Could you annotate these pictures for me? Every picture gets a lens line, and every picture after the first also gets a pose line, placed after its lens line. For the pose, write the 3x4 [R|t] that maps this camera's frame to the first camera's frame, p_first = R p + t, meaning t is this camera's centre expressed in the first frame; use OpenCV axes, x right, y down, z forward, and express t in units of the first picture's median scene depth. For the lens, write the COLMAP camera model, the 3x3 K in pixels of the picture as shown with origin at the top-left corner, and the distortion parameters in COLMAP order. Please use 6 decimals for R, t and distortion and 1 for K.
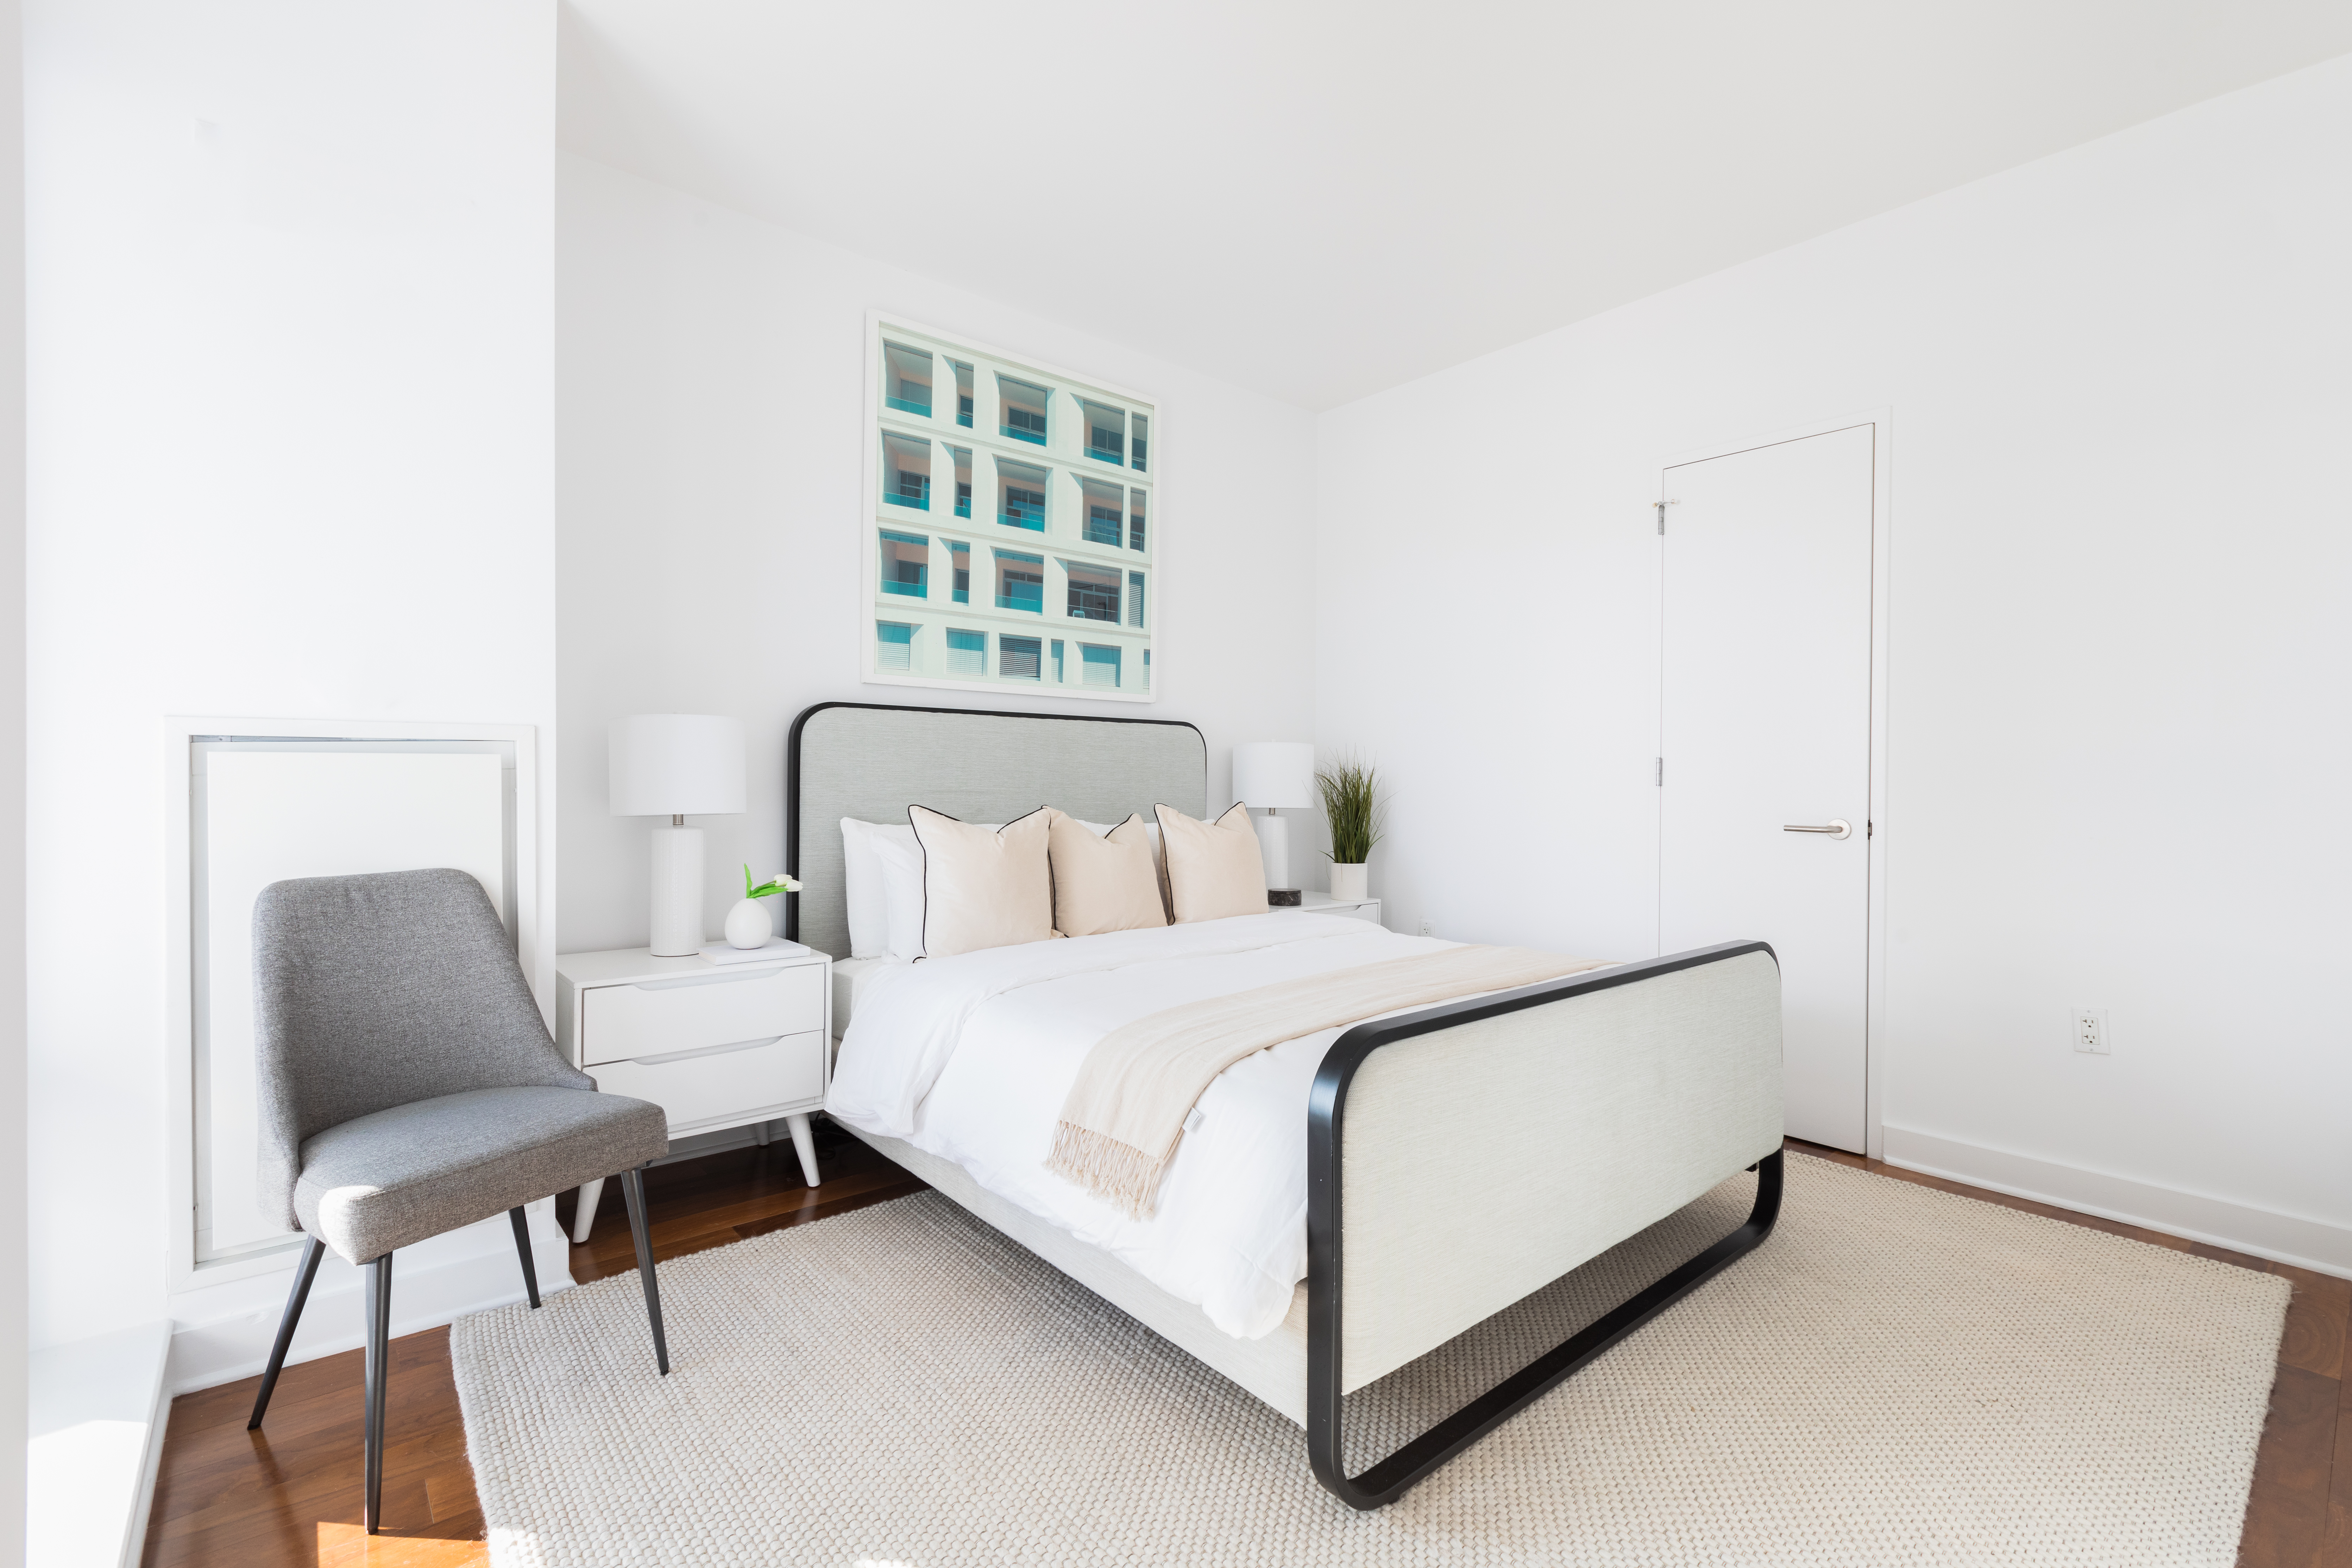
lens RADIAL K [[1101.7, 0, 1179.7], [0, 1101.7, 789.2], [0, 0, 1]] dist [-0.000045, 0.000572]
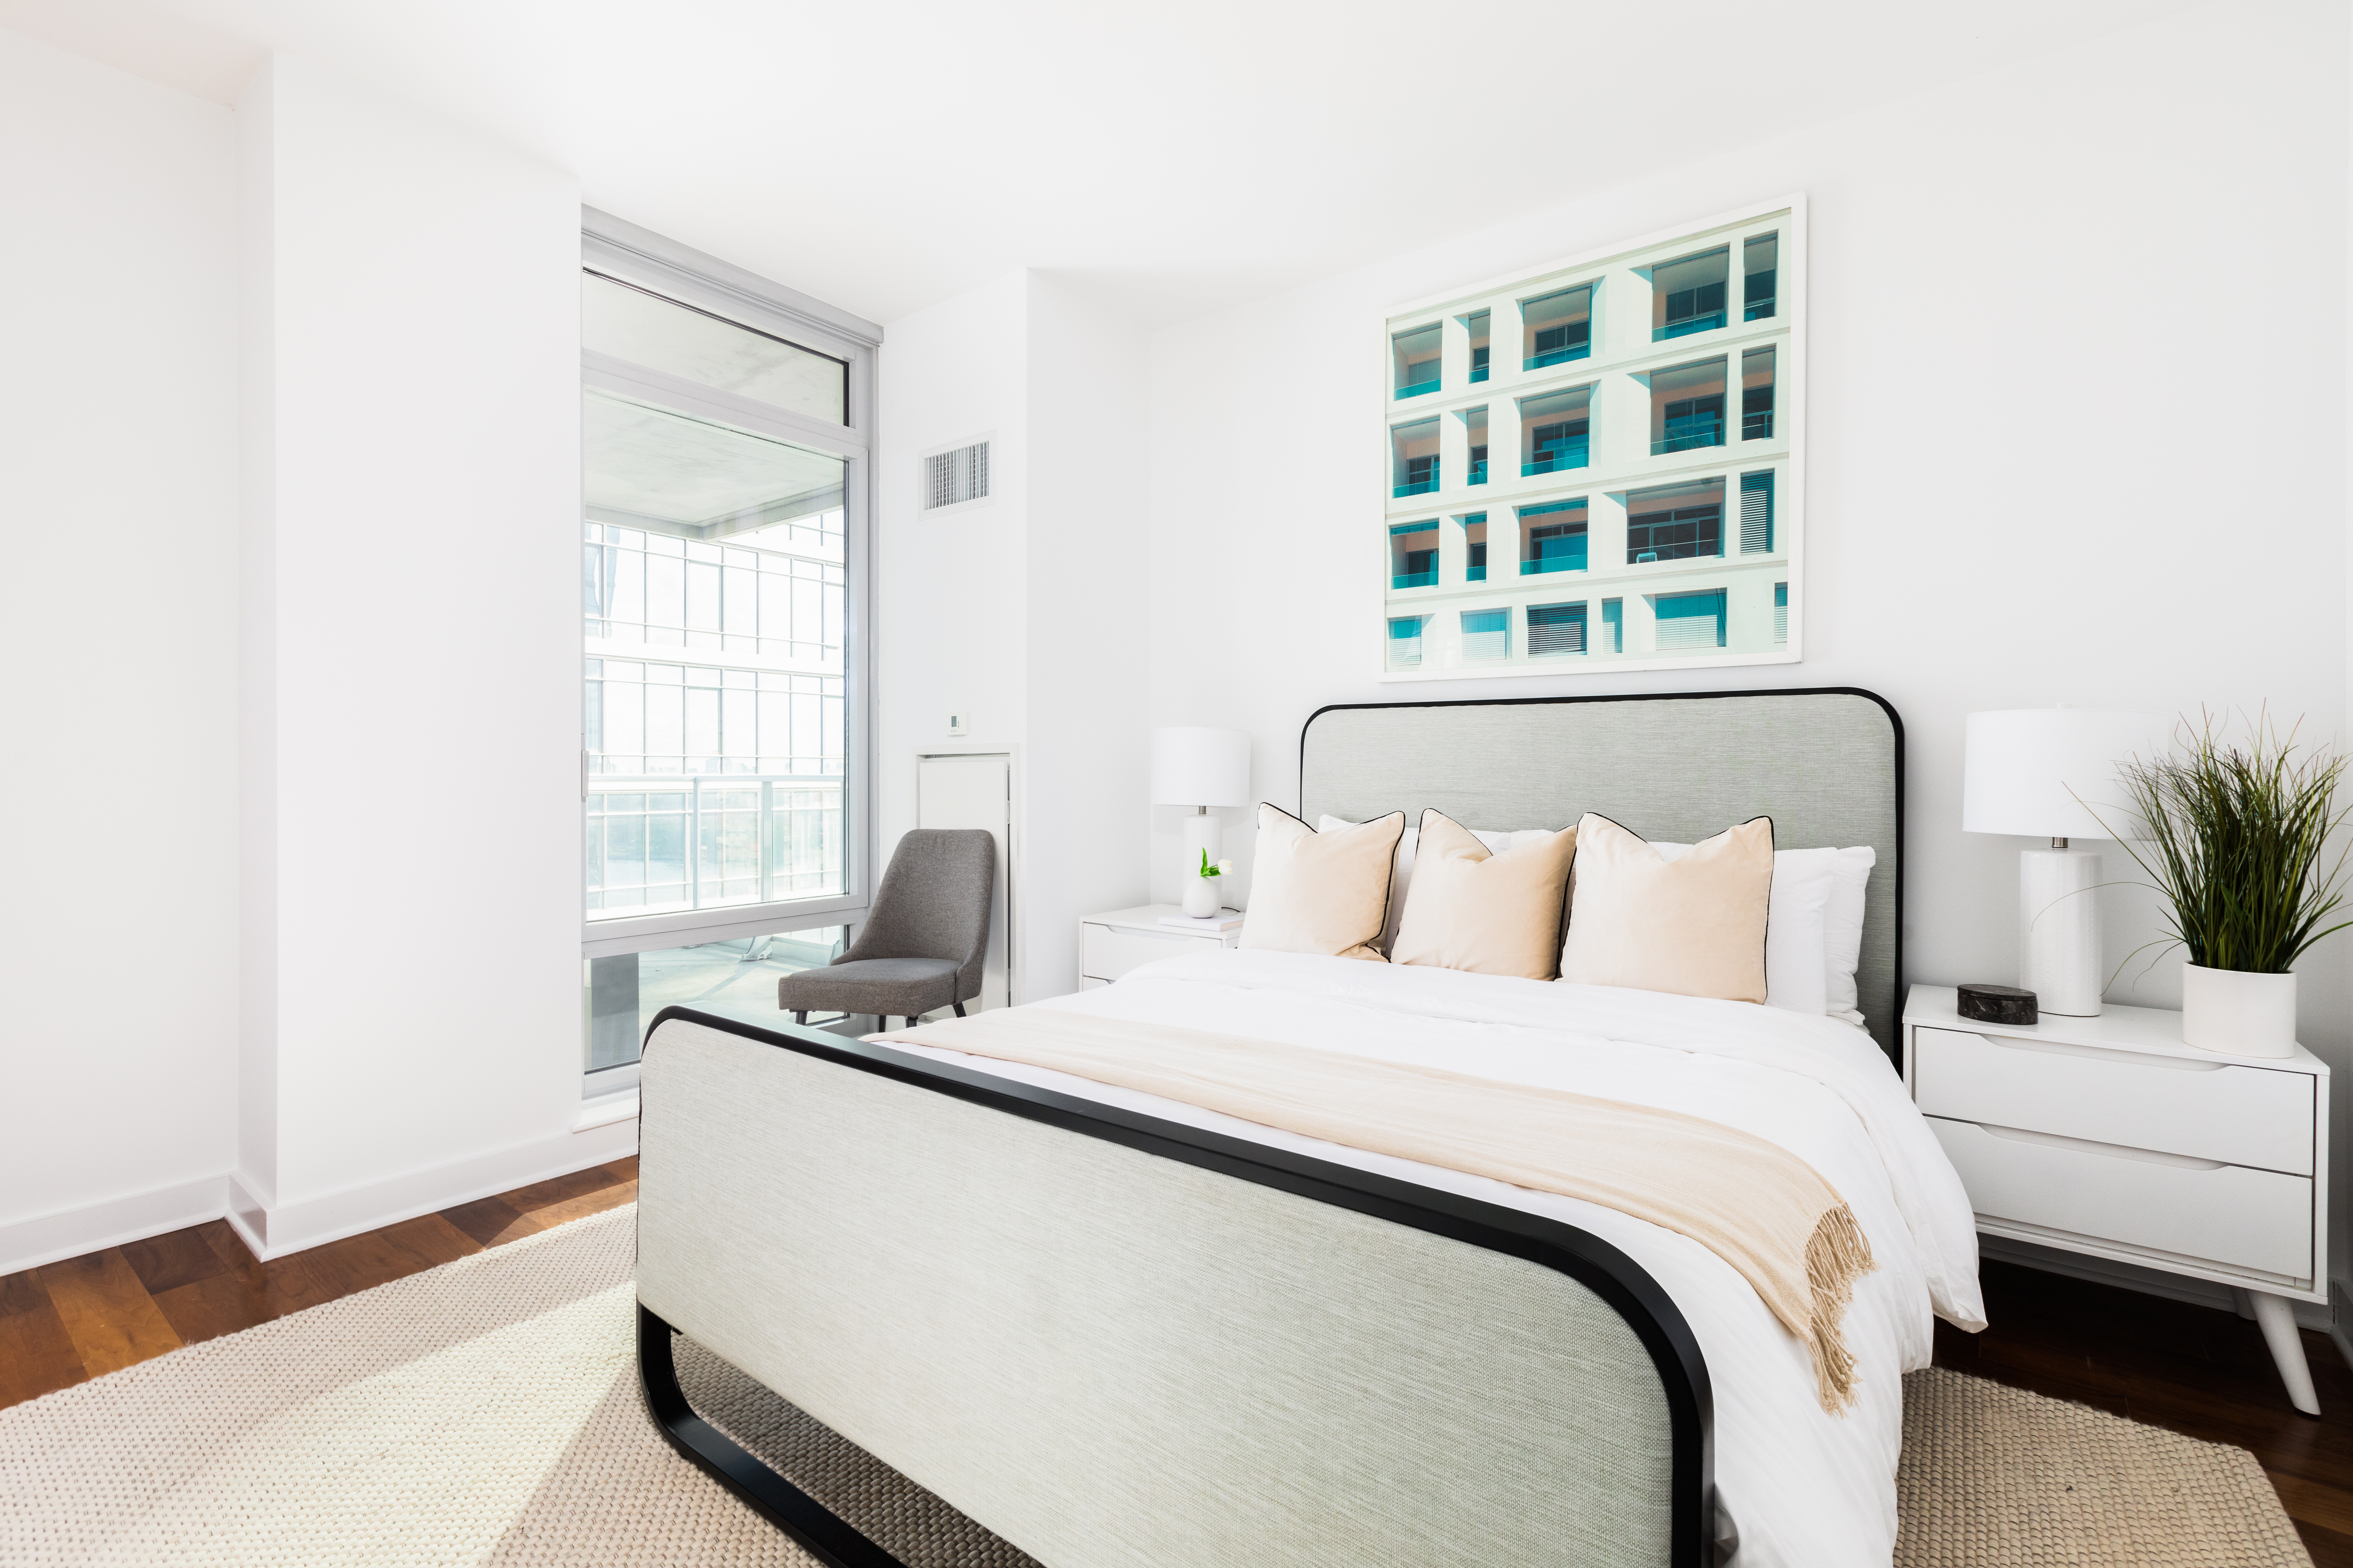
lens RADIAL K [[1102.3, 0, 1177.5], [0, 1102.3, 772.7], [0, 0, 1]] dist [-0.000045, 0.000572]
pose [[0.166818, 0.003773, -0.985980, 0.619791], [-0.006810, 0.999973, 0.002674, -0.013665], [0.985964, 0.006269, 0.166839, 0.590263]]
